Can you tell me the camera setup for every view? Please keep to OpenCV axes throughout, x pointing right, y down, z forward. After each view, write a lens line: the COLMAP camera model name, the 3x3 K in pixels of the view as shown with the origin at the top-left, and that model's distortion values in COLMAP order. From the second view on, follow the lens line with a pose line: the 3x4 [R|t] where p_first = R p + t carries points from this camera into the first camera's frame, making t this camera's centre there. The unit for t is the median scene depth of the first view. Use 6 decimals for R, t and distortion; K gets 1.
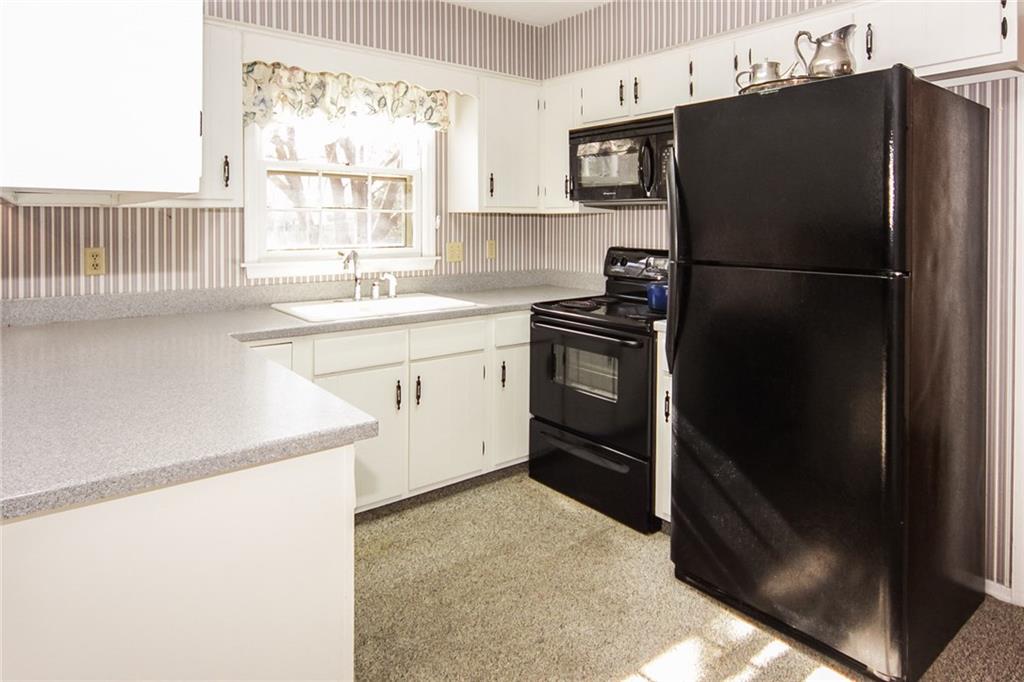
lens RADIAL K [[613.6, 0, 465.4], [0, 613.6, 341.1], [0, 0, 1]] dist [-0.004942, -0.001389]
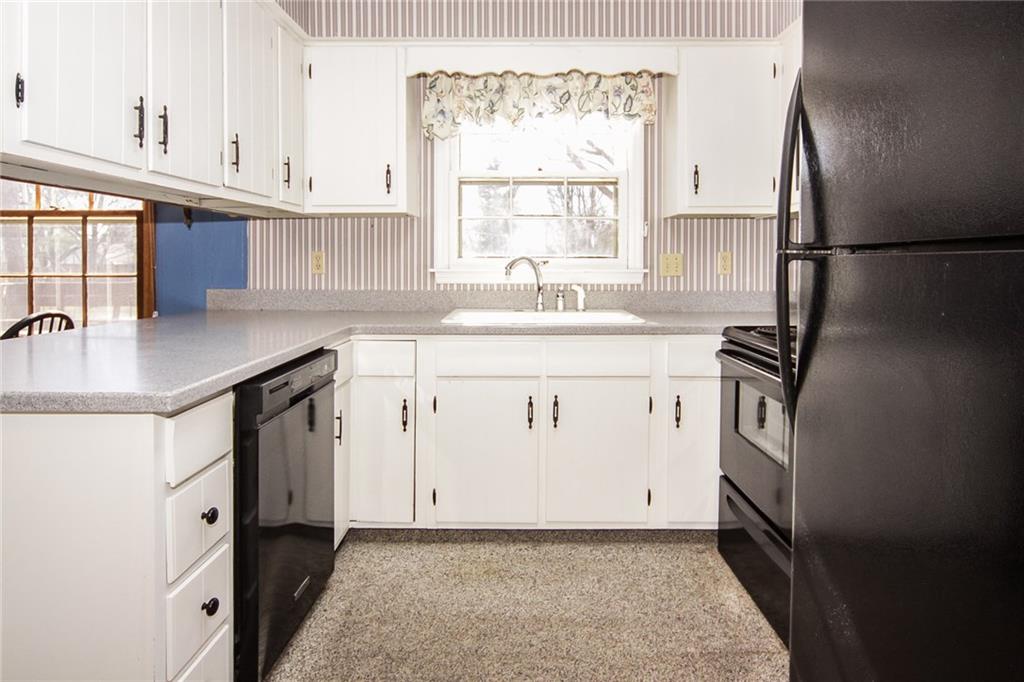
lens RADIAL K [[571.5, 0, 512.0], [0, 571.5, 355.0], [0, 0, 1]] dist [-0.003346, 0.000023]
pose [[0.794128, 0.095977, -0.600125, 0.345892], [-0.117396, 0.993079, 0.003475, 0.003355], [0.596305, 0.067693, 0.799899, 0.278735]]
